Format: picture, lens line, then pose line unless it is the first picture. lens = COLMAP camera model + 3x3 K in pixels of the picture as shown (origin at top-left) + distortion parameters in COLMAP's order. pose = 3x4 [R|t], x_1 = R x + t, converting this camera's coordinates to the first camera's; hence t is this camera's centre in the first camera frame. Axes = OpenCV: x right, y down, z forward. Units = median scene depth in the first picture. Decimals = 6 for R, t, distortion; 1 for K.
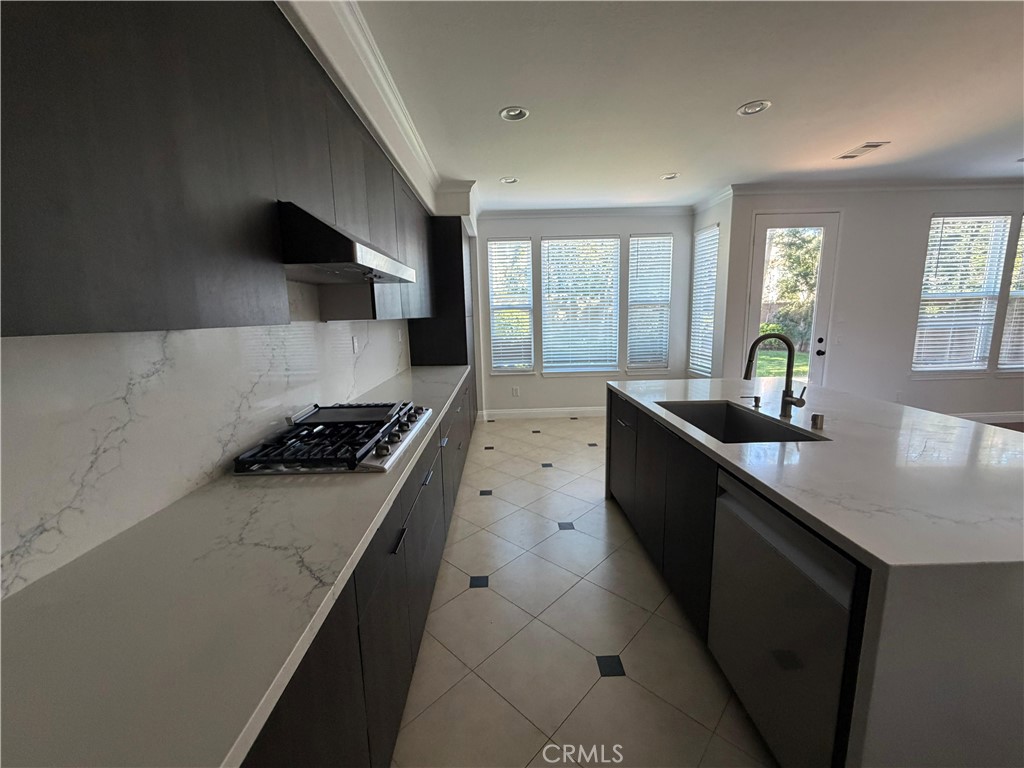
lens RADIAL K [[408.1, 0, 505.4], [0, 408.1, 383.2], [0, 0, 1]] dist [0.010887, -0.000165]
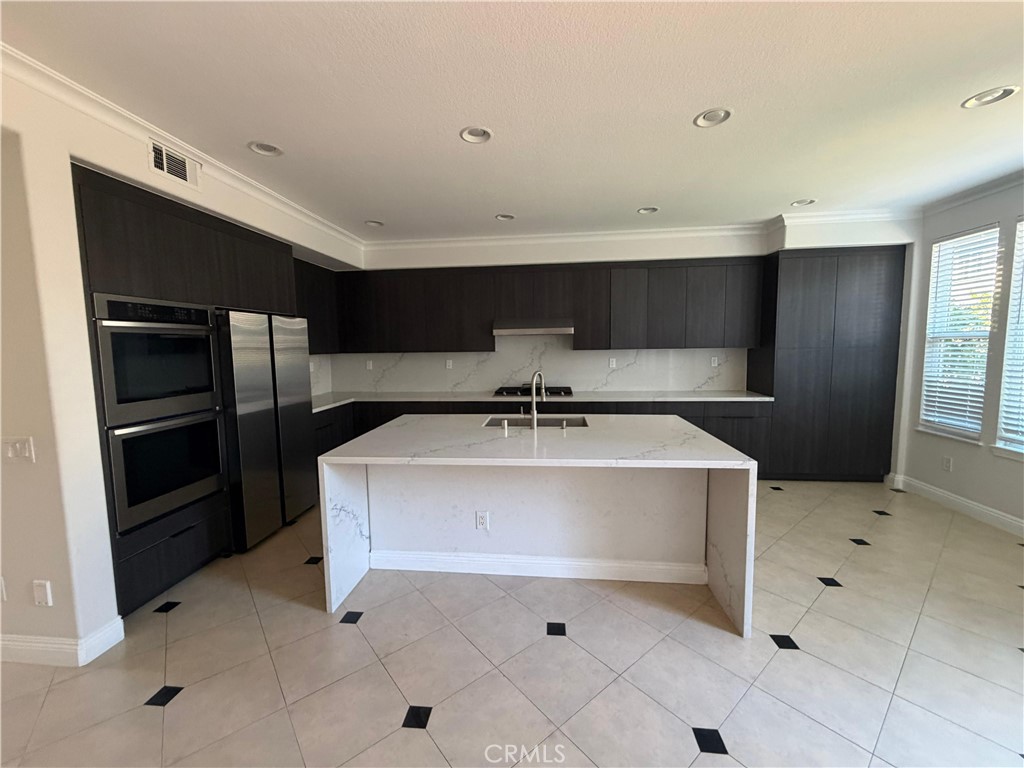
lens RADIAL K [[408.1, 0, 510.9], [0, 408.1, 384.3], [0, 0, 1]] dist [0.010887, -0.000165]
pose [[-0.111159, 0.124155, -0.986017, 0.779741], [-0.149042, 0.978862, 0.140057, -0.097649], [0.982563, 0.162526, -0.090305, 0.379542]]
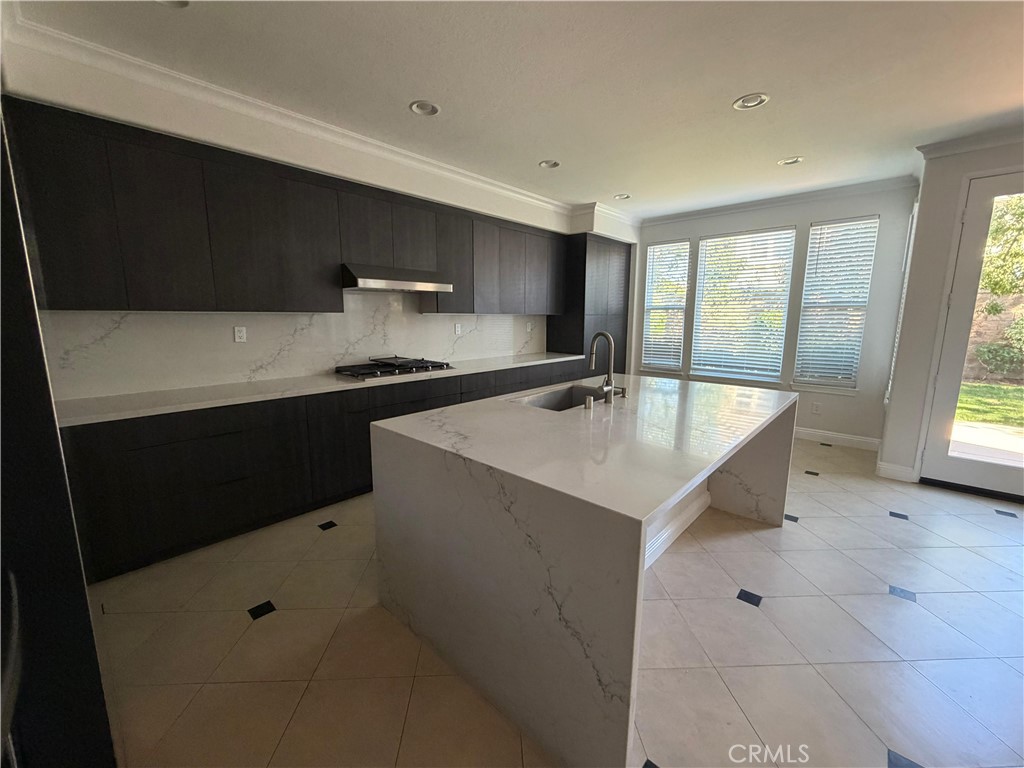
lens RADIAL K [[408.1, 0, 510.1], [0, 408.1, 384.5], [0, 0, 1]] dist [0.010887, -0.000165]
pose [[0.725543, 0.143027, -0.673150, 0.470904], [-0.137779, 0.988549, 0.061538, -0.001922], [0.674244, 0.048097, 0.736941, -0.025313]]
